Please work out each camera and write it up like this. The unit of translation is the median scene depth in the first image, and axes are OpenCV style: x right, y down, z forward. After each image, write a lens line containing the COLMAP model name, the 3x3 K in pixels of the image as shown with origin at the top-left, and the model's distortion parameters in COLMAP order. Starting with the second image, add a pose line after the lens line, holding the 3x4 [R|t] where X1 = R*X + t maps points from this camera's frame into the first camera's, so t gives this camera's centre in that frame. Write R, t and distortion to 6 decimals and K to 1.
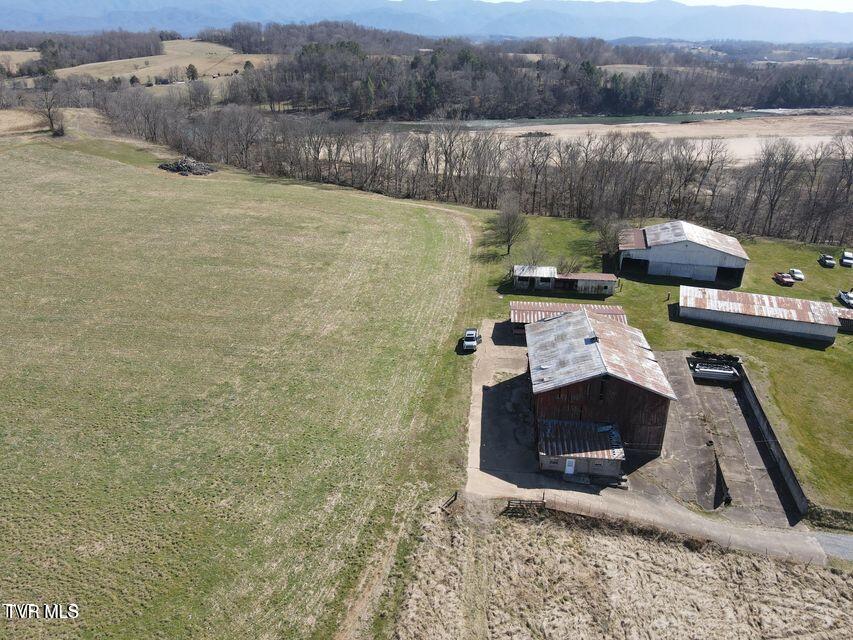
lens RADIAL K [[626.1, 0, 426.0], [0, 626.1, 317.7], [0, 0, 1]] dist [0.004563, 0.020505]
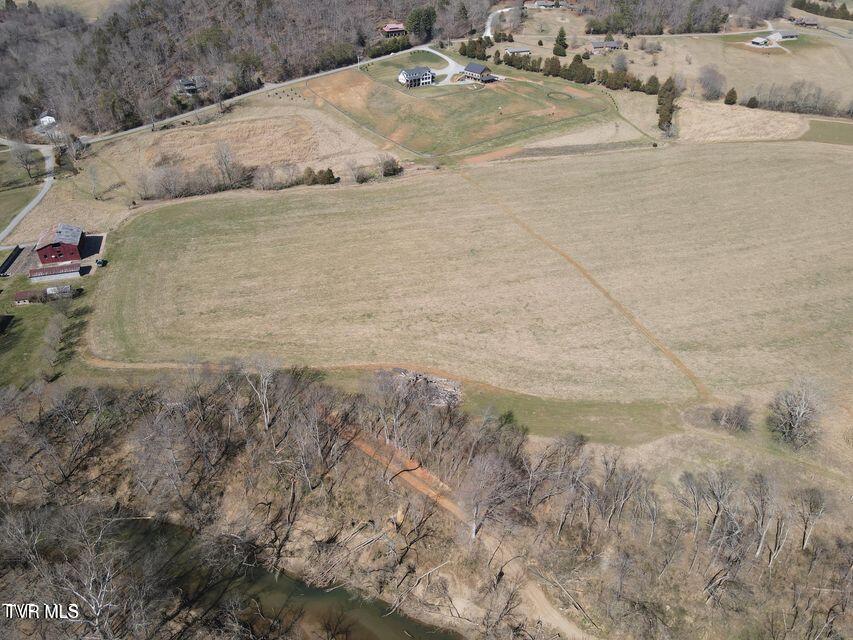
lens RADIAL K [[626.1, 0, 428.3], [0, 626.1, 320.8], [0, 0, 1]] dist [0.004563, 0.020505]
pose [[-0.914025, 0.216724, -0.342912, -0.314835], [-0.172826, 0.556725, 0.812520, -3.018365], [0.367000, 0.801928, -0.471405, 4.000223]]
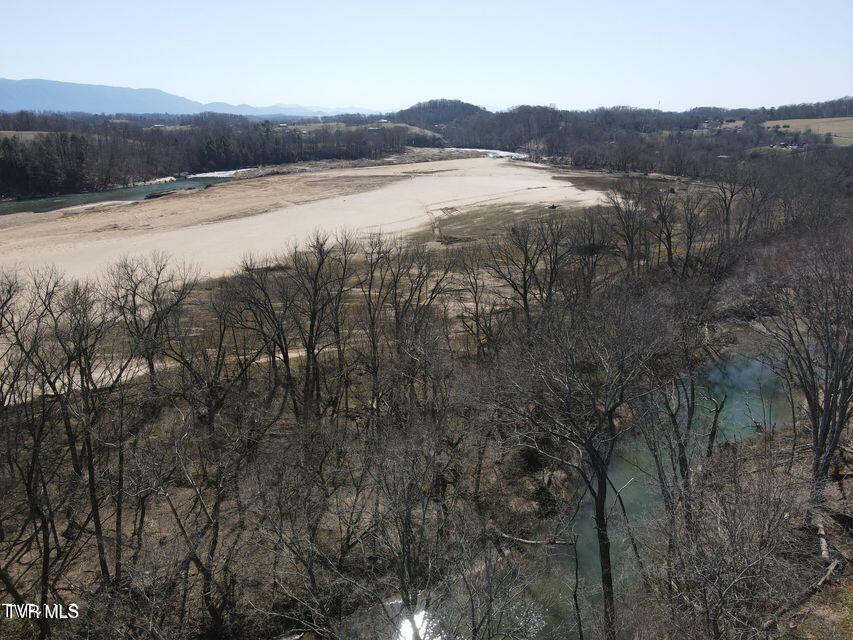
lens RADIAL K [[626.1, 0, 428.8], [0, 626.1, 321.7], [0, 0, 1]] dist [0.004563, 0.020505]
pose [[0.576908, -0.261893, 0.773686, -0.045868], [0.332518, 0.940465, 0.070402, -0.849915], [-0.746062, 0.216649, 0.629646, 2.355719]]
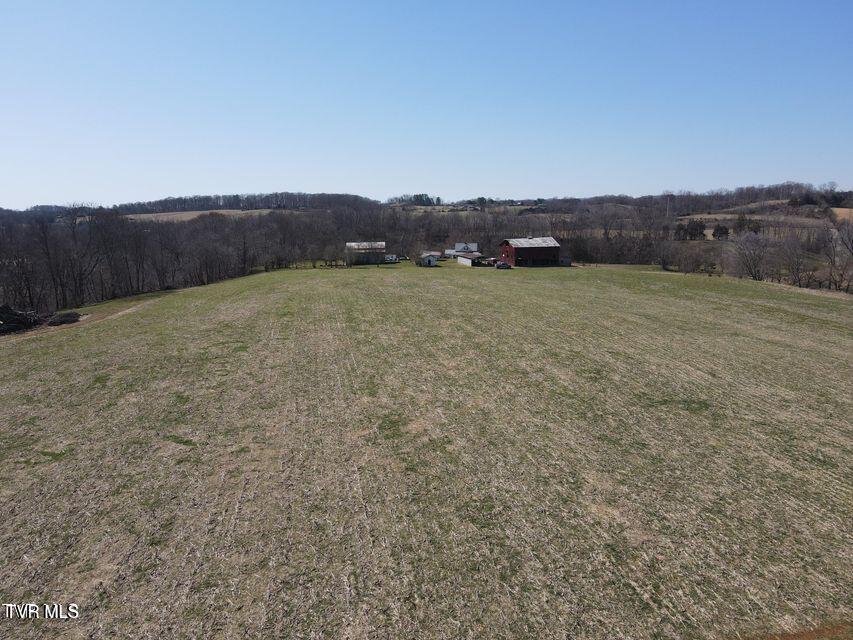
lens RADIAL K [[626.1, 0, 422.0], [0, 626.1, 322.4], [0, 0, 1]] dist [0.004563, 0.020505]
pose [[-0.322325, -0.167216, 0.931743, -2.630720], [0.391043, 0.872850, 0.291923, -0.746368], [-0.862086, 0.458446, -0.215953, 2.453355]]
